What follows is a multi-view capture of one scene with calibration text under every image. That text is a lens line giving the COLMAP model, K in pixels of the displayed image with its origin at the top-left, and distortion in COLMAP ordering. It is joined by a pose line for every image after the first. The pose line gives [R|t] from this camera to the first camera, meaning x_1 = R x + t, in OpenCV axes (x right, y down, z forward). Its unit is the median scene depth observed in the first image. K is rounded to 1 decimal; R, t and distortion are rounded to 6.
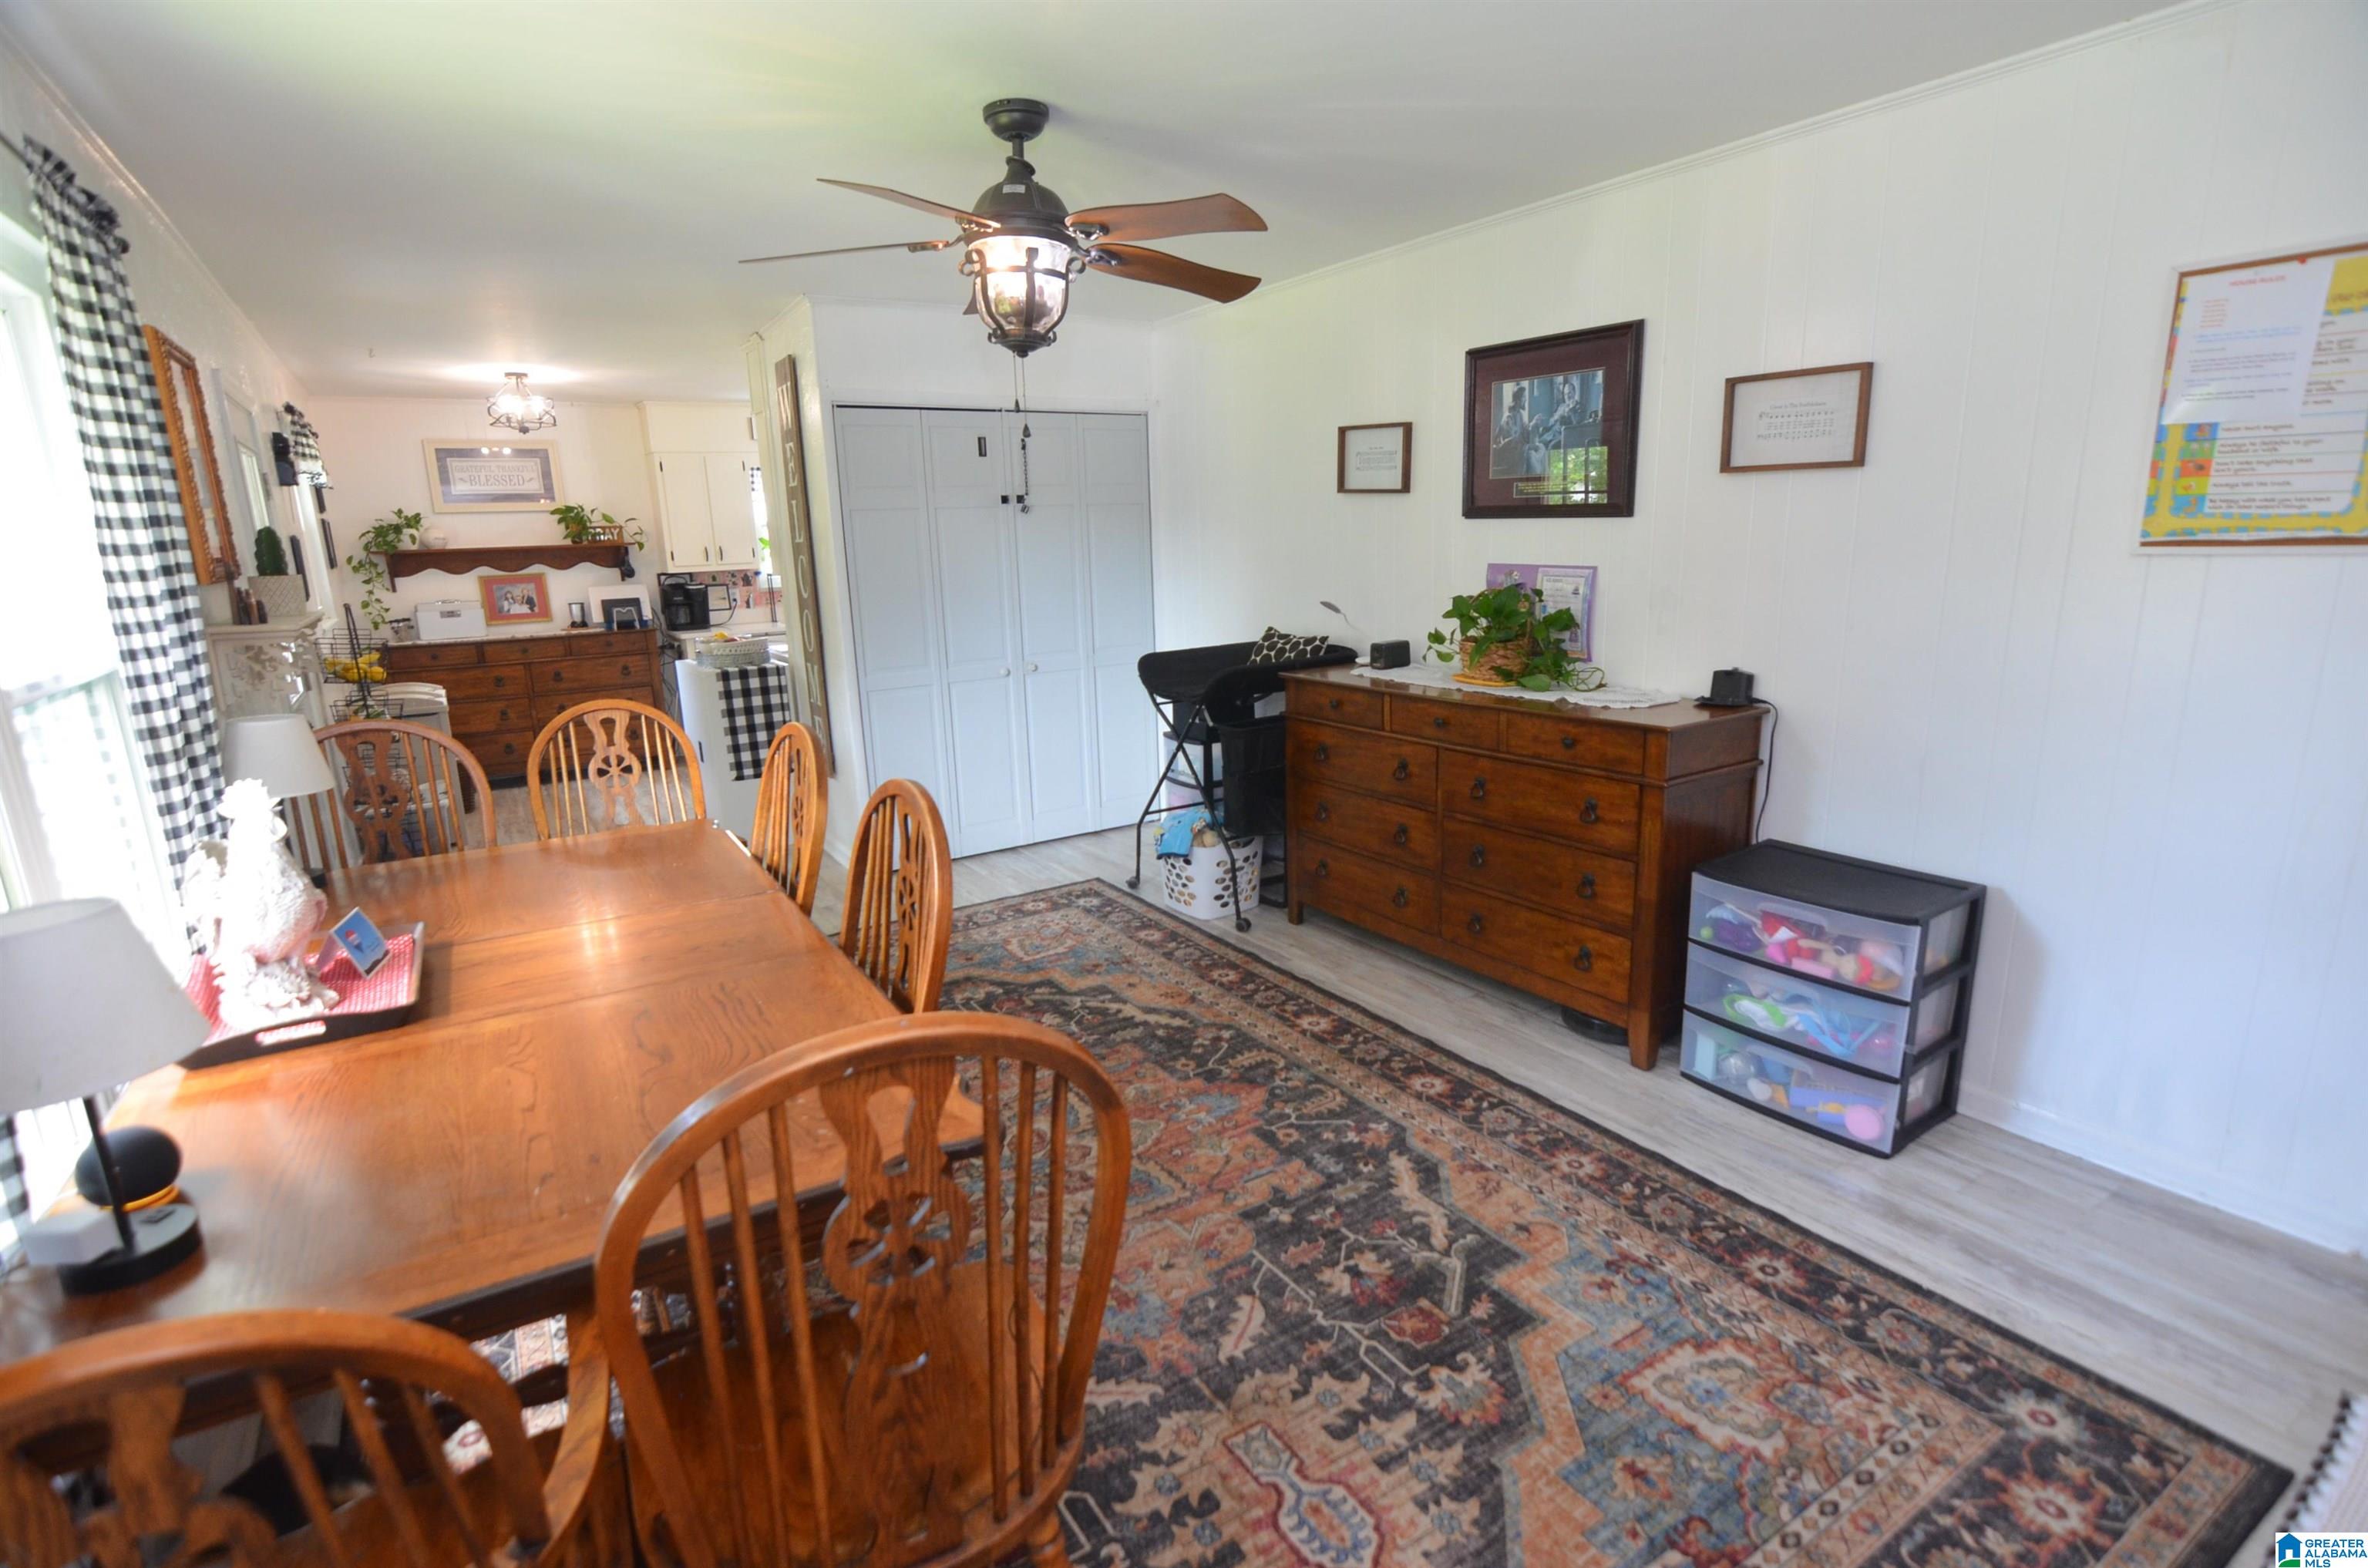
lens RADIAL K [[1148.3, 0, 1172.9], [0, 1148.3, 807.1], [0, 0, 1]] dist [-0.032422, 0.010962]
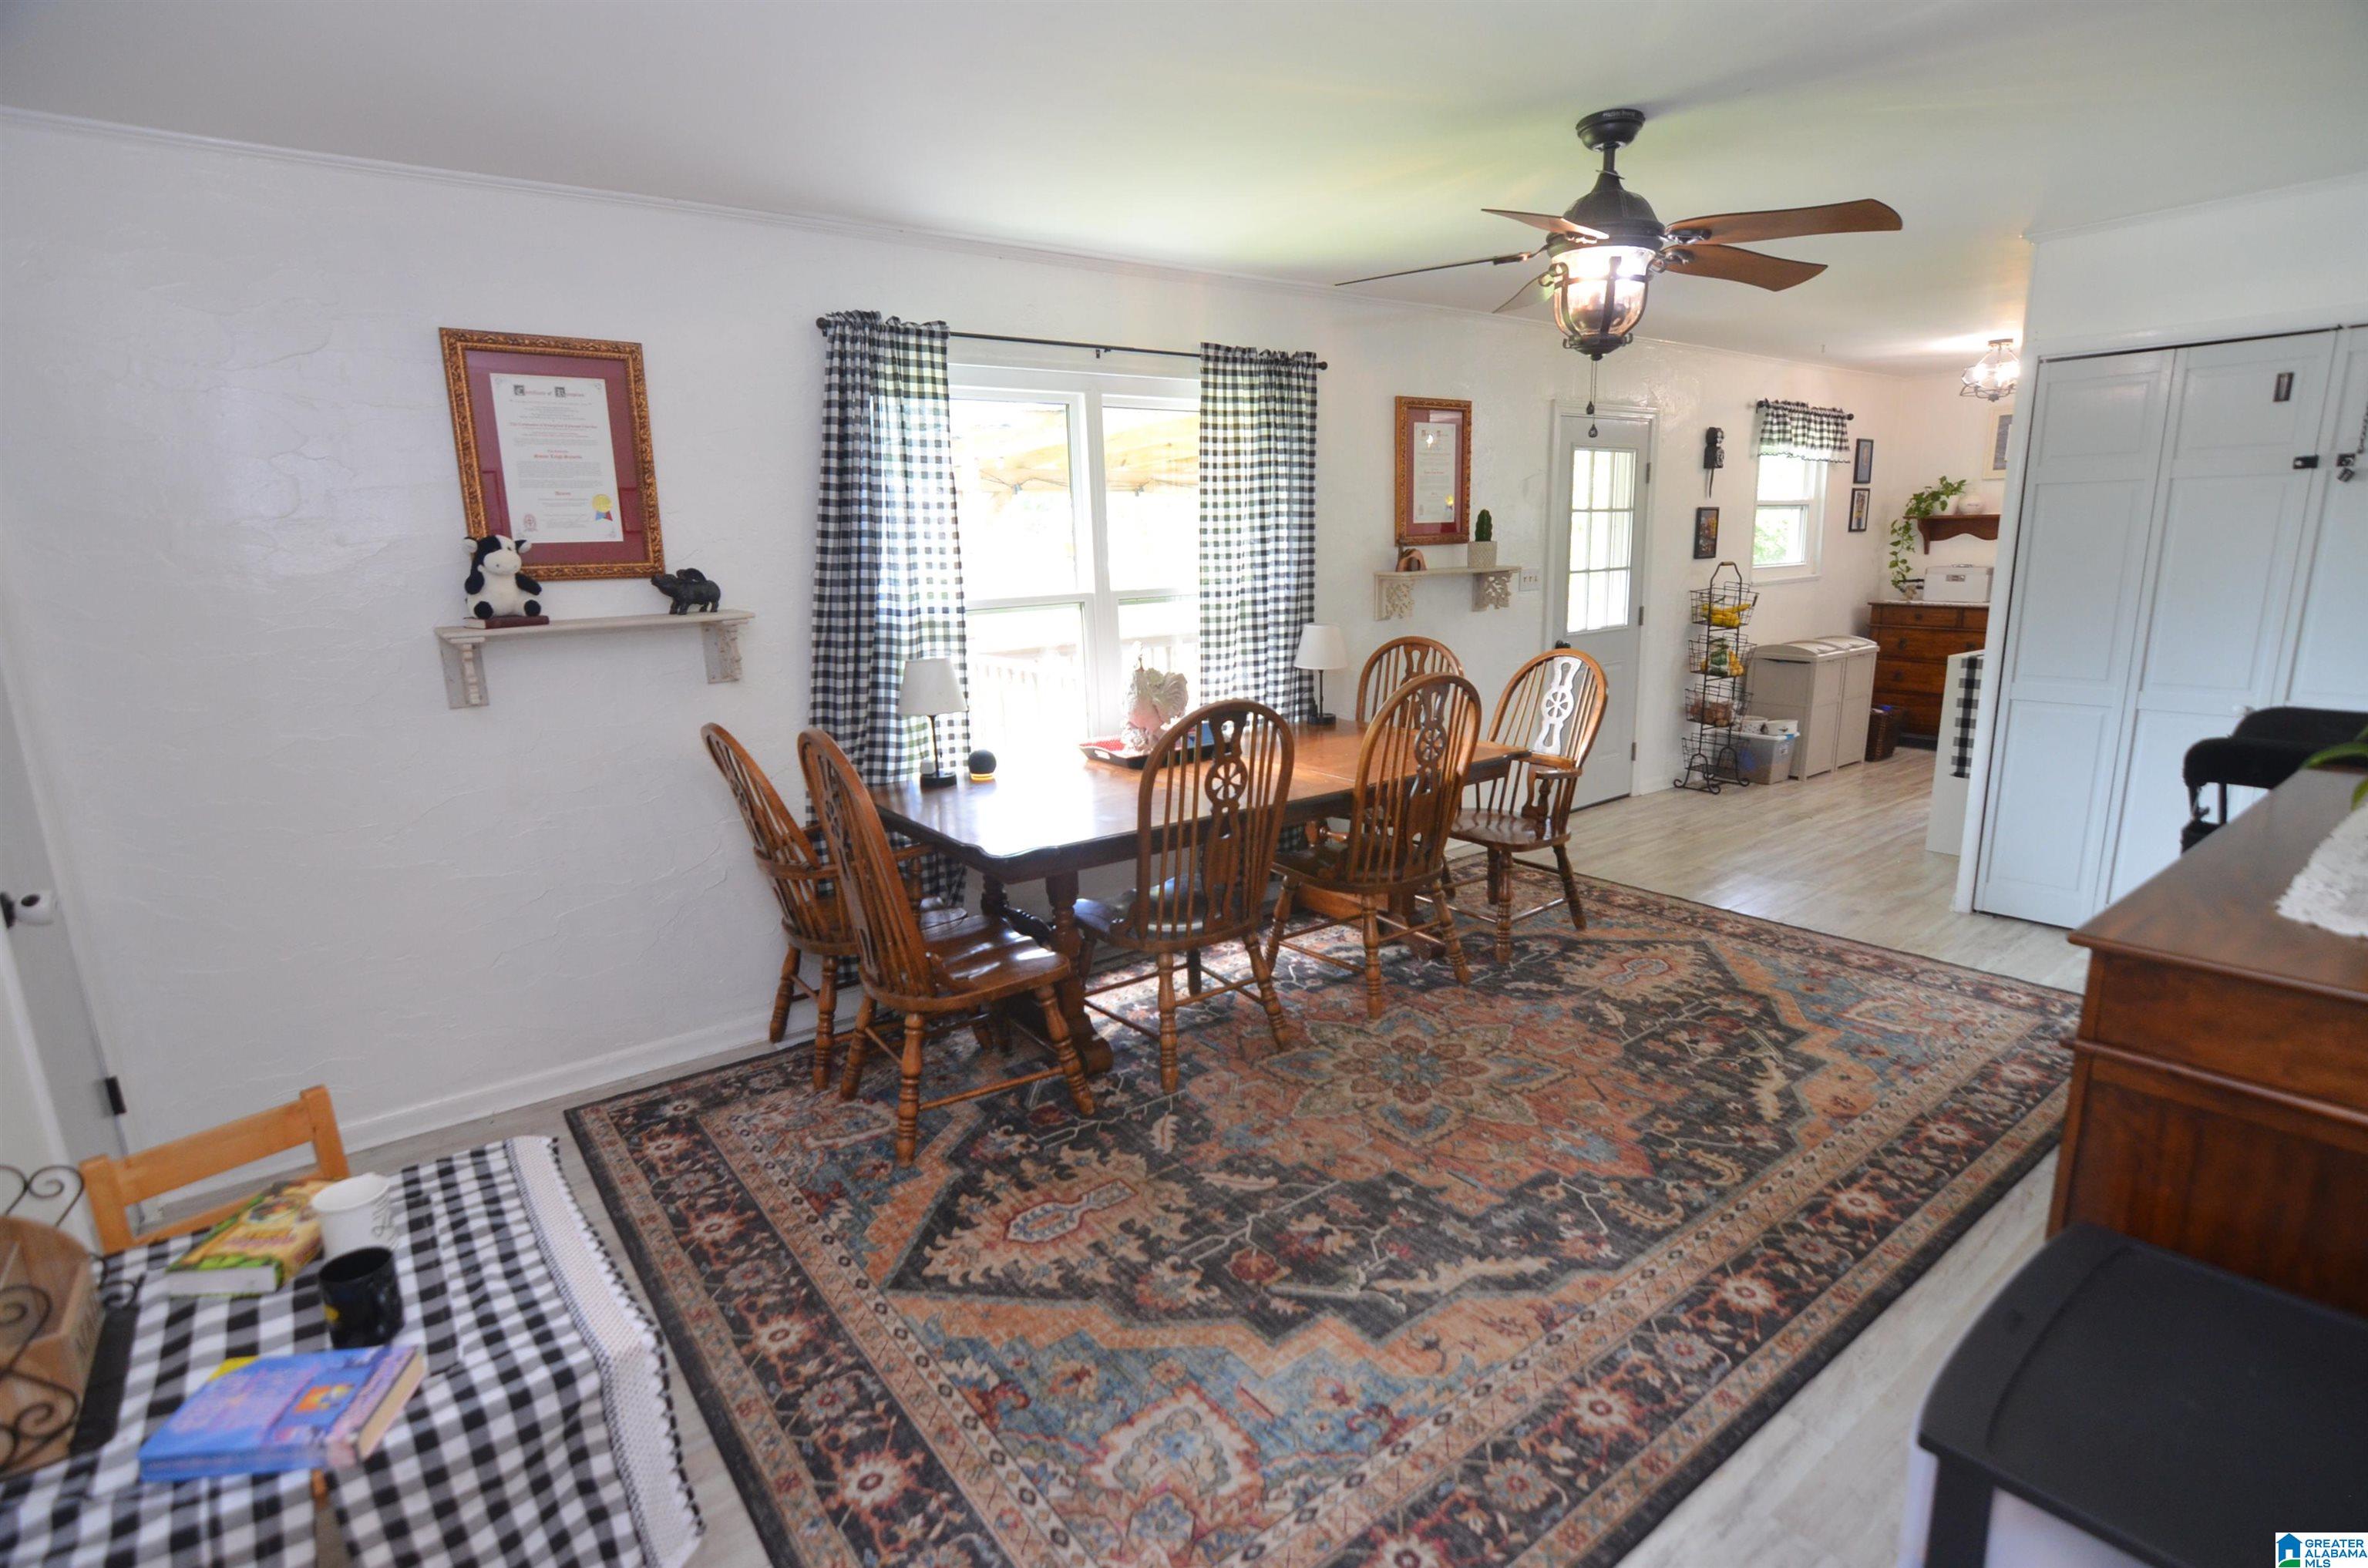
lens RADIAL K [[1148.3, 0, 1186.8], [0, 1148.3, 783.3], [0, 0, 1]] dist [-0.032422, 0.010962]
pose [[0.087372, 0.234688, -0.968136, 0.741280], [-0.209818, 0.954387, 0.212419, -0.133783], [0.973829, 0.184573, 0.132628, 0.448255]]
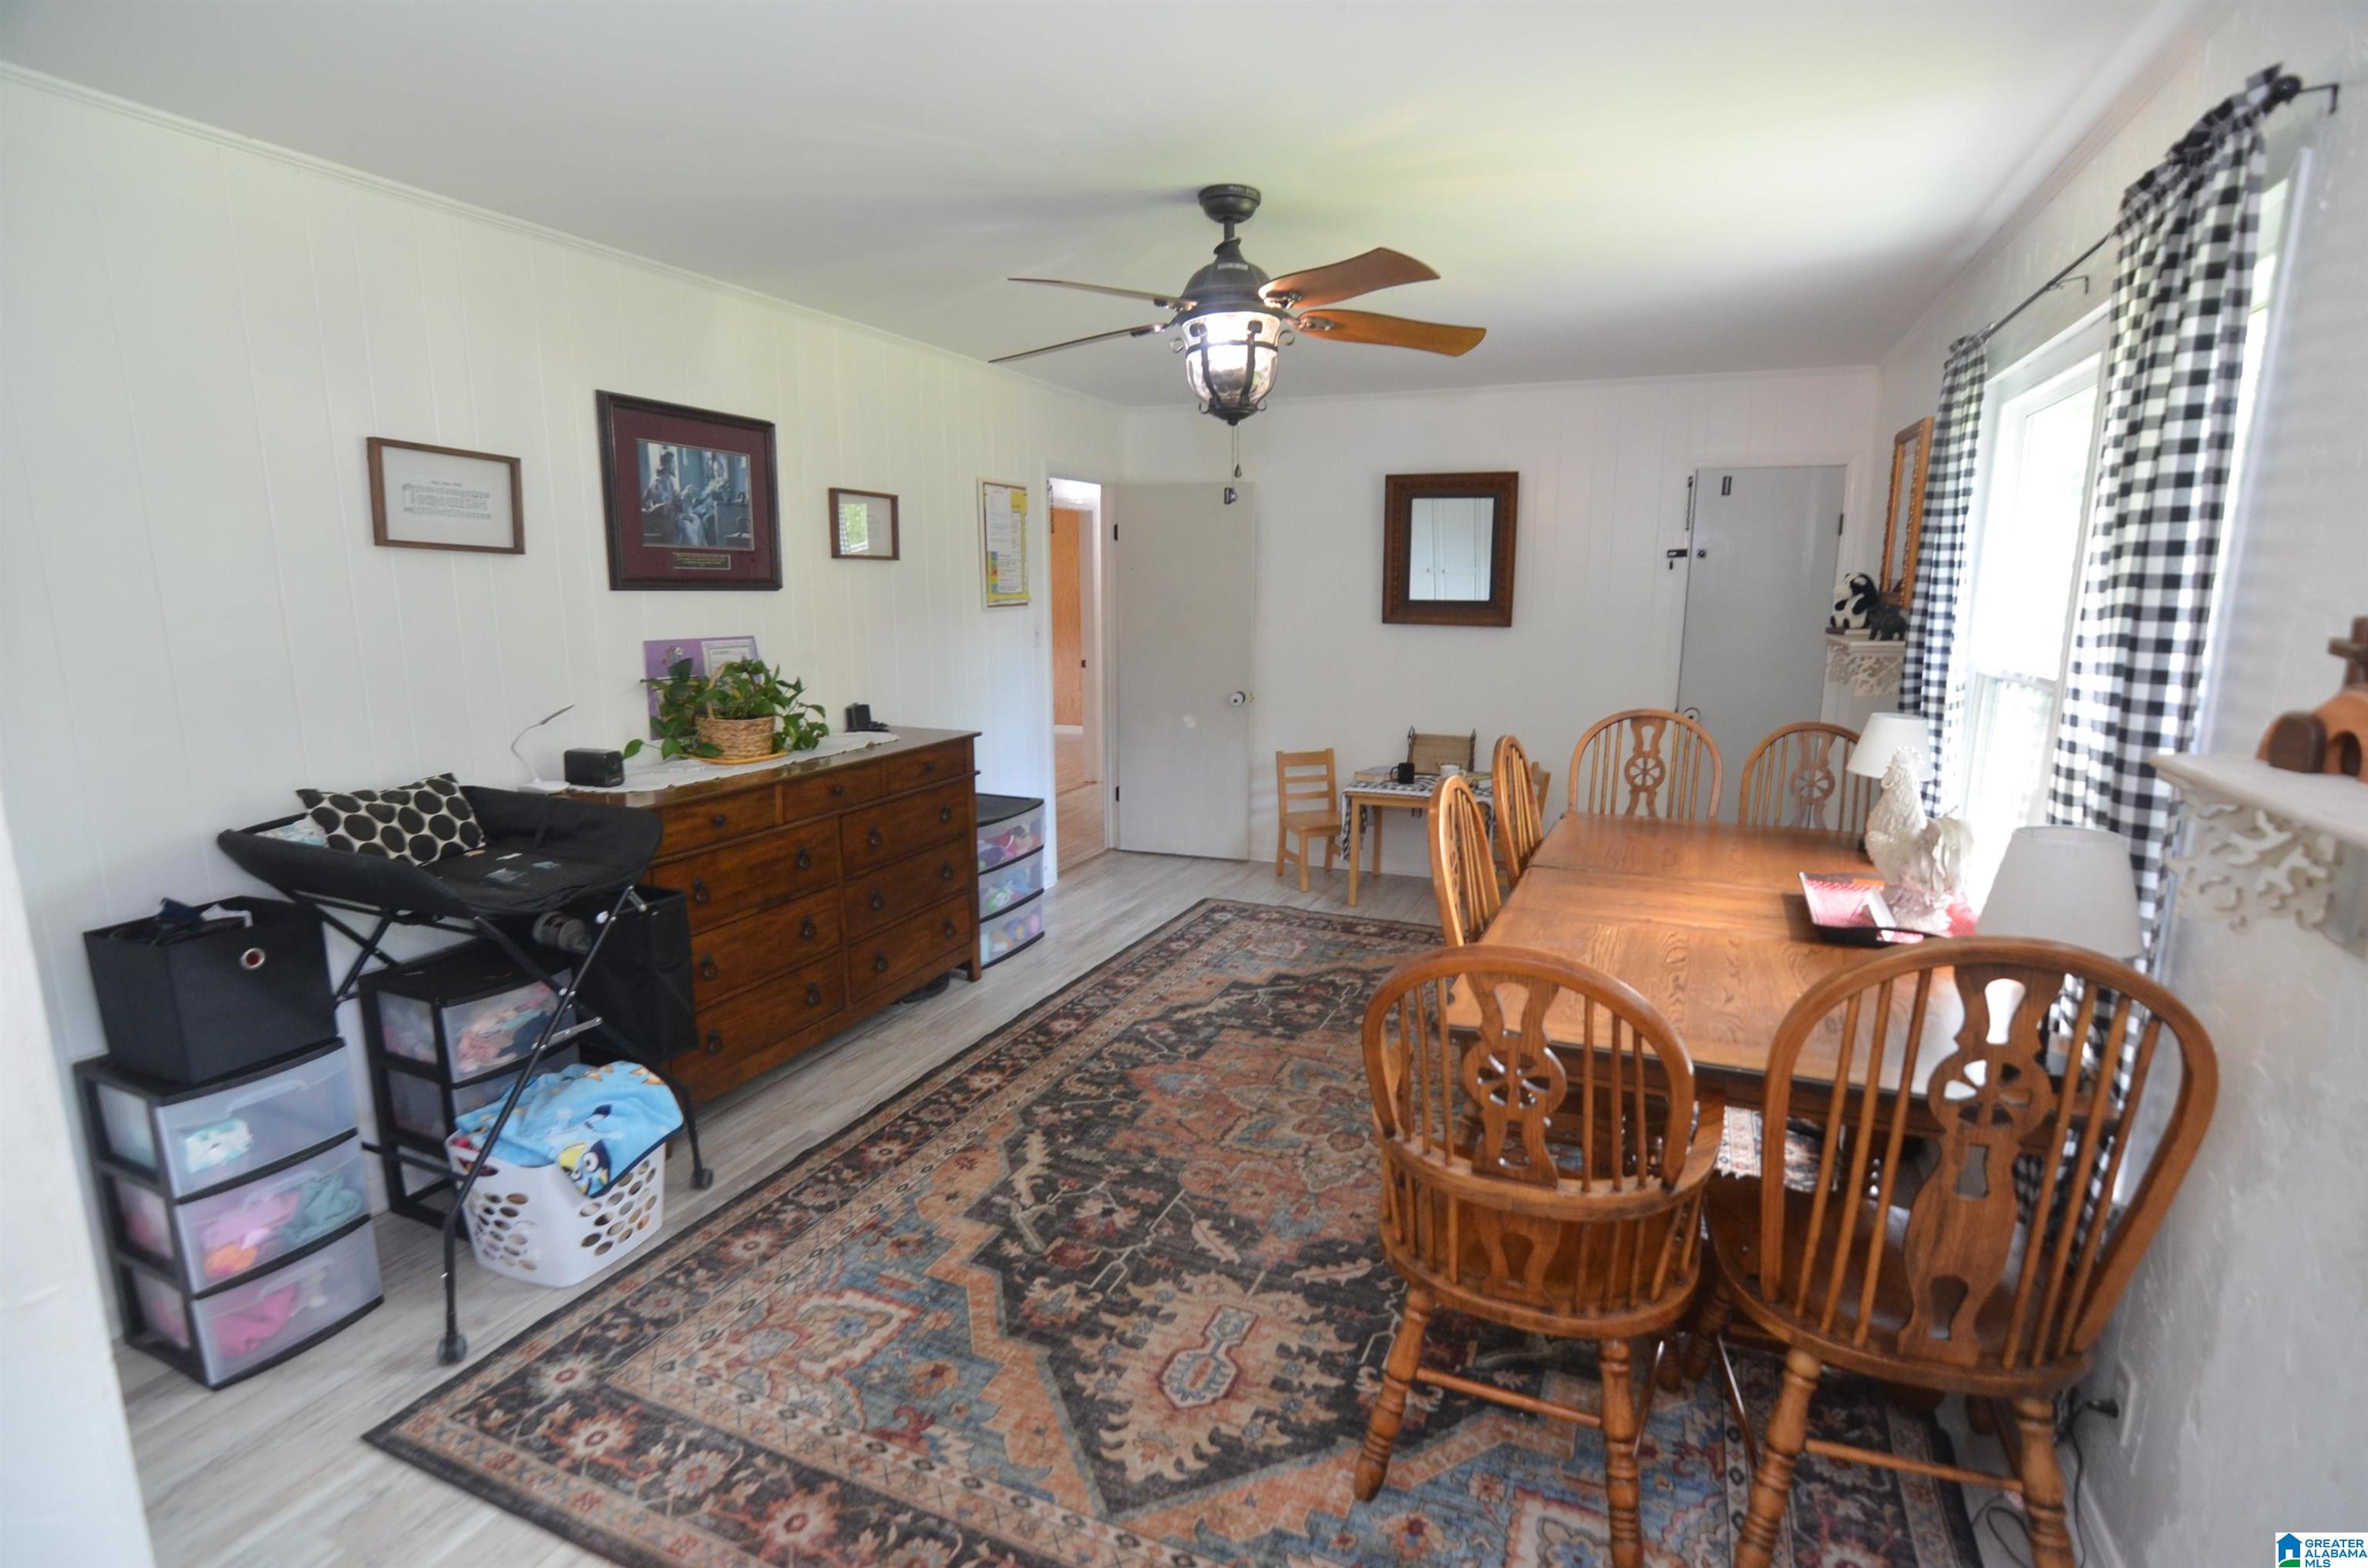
lens RADIAL K [[1148.3, 0, 1198.7], [0, 1148.3, 803.1], [0, 0, 1]] dist [-0.032422, 0.010962]
pose [[-0.574147, -0.126054, 0.808990, -0.787250], [0.208899, 0.932821, 0.293607, -0.302929], [-0.791654, 0.337571, -0.509244, 1.314891]]
